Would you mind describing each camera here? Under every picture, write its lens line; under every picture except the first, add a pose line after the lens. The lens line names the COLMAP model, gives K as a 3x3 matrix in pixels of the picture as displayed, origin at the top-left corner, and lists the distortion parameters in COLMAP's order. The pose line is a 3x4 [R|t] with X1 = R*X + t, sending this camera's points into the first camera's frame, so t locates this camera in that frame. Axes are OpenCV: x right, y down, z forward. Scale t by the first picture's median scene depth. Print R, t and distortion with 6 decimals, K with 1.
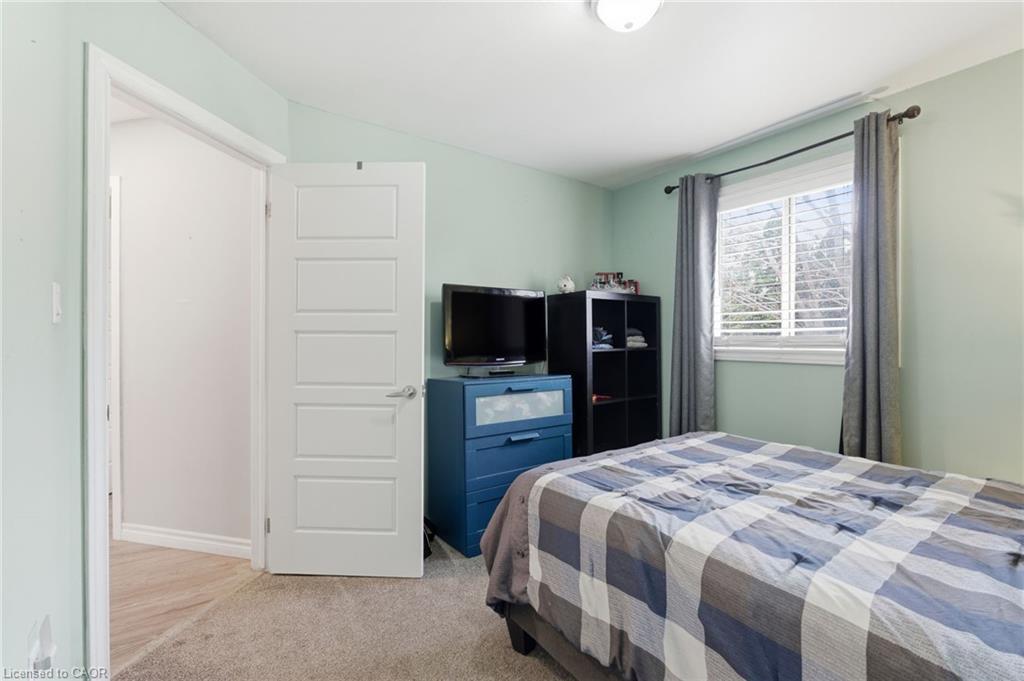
lens RADIAL K [[449.7, 0, 512.3], [0, 449.7, 338.4], [0, 0, 1]] dist [-0.011824, 0.001594]
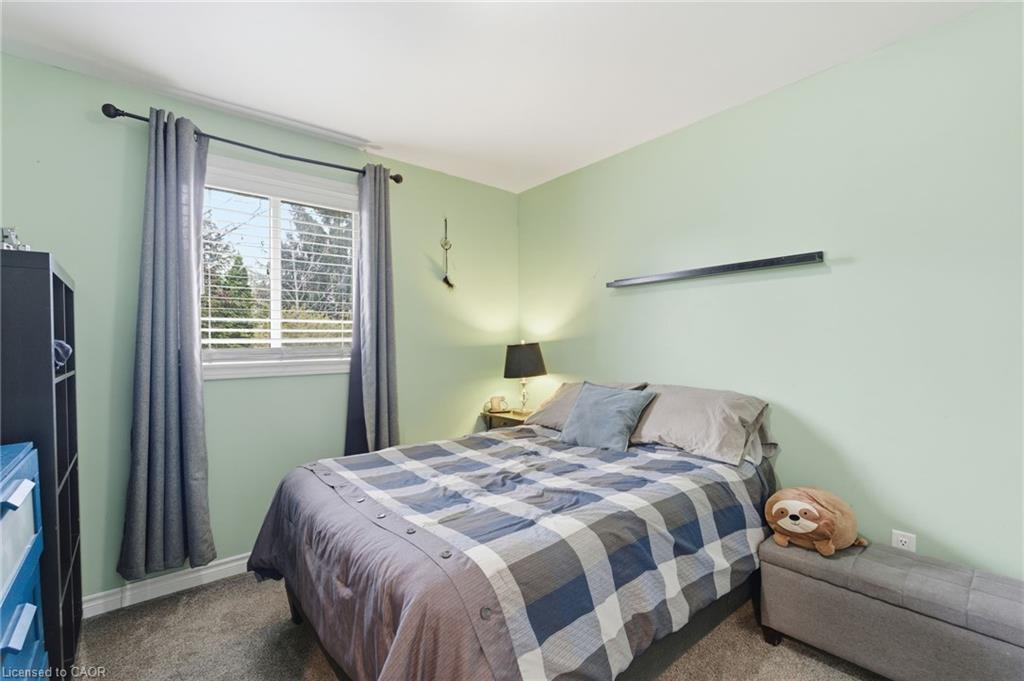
lens RADIAL K [[449.7, 0, 512.3], [0, 449.7, 338.4], [0, 0, 1]] dist [-0.011824, 0.001594]
pose [[-0.095082, 0.010662, 0.995412, -0.435246], [0.013722, 0.999862, -0.009399, -0.010464], [-0.995375, 0.012766, -0.095216, 0.735573]]
